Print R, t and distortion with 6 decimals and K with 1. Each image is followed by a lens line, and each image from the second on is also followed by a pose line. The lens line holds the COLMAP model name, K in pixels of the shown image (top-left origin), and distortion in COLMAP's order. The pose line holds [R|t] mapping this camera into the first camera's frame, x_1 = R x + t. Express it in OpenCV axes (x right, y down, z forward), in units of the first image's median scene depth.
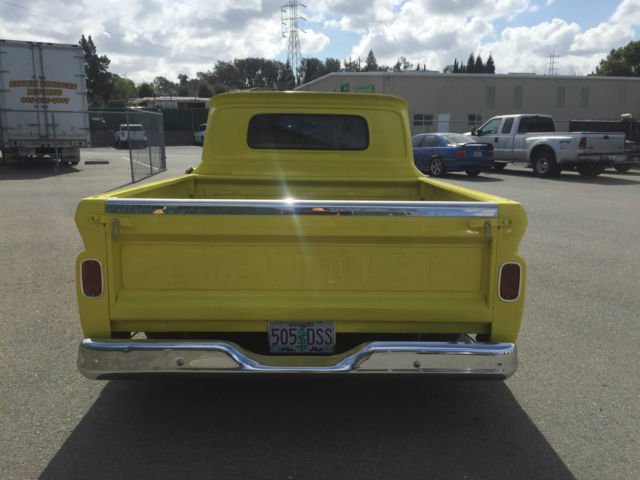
lens RADIAL K [[548.4, 0, 317.2], [0, 548.4, 240.7], [0, 0, 1]] dist [0.086680, -0.109335]
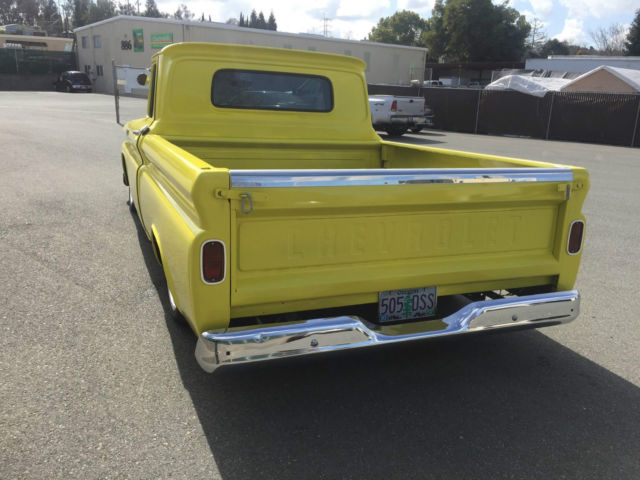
lens RADIAL K [[548.4, 0, 316.6], [0, 548.4, 237.4], [0, 0, 1]] dist [0.086680, -0.109335]
pose [[0.928246, -0.058383, 0.367358, -0.082220], [0.031569, 0.996407, 0.078588, -0.004899], [-0.370626, -0.061352, 0.926754, 0.019178]]
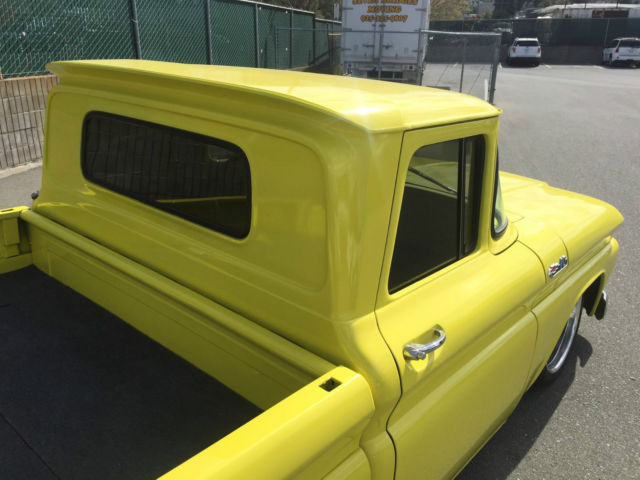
lens RADIAL K [[548.4, 0, 317.5], [0, 548.4, 241.2], [0, 0, 1]] dist [0.086680, -0.109335]
pose [[0.752154, 0.243983, -0.612157, 0.091158], [-0.148641, 0.967810, 0.203099, -0.063867], [0.642005, -0.061770, 0.764208, 0.196952]]
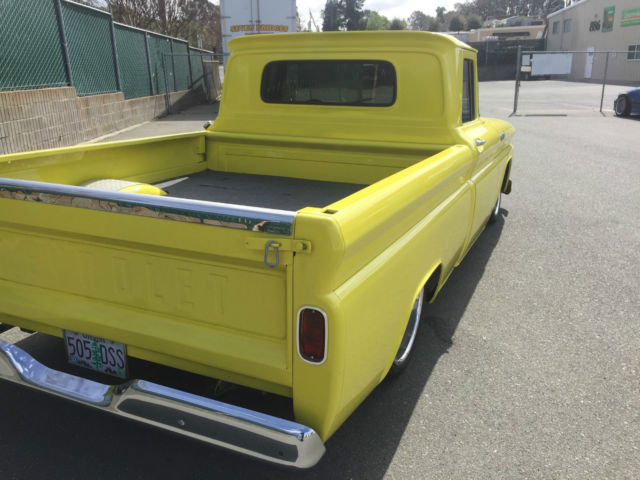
lens RADIAL K [[548.4, 0, 316.2], [0, 548.4, 240.2], [0, 0, 1]] dist [0.086680, -0.109335]
pose [[0.904357, 0.114448, -0.411144, 0.087578], [-0.070100, 0.990122, 0.121423, -0.016826], [0.420980, -0.080988, 0.903447, 0.061044]]
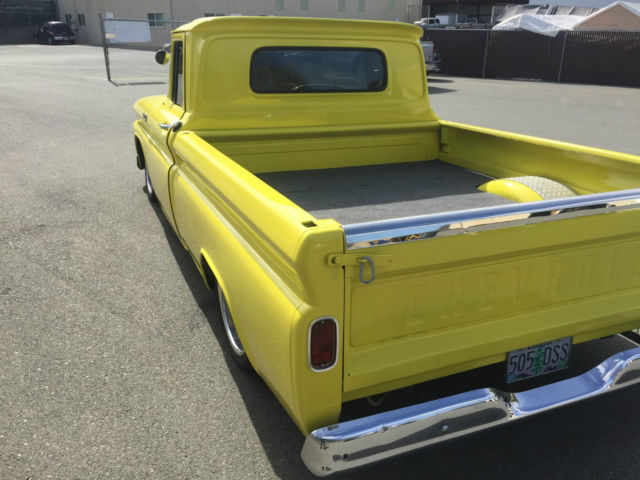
lens RADIAL K [[548.4, 0, 317.6], [0, 548.4, 239.7], [0, 0, 1]] dist [0.086680, -0.109335]
pose [[0.920863, -0.127846, 0.368329, -0.092594], [0.064773, 0.981747, 0.178822, -0.025654], [-0.384467, -0.140812, 0.912336, 0.058326]]
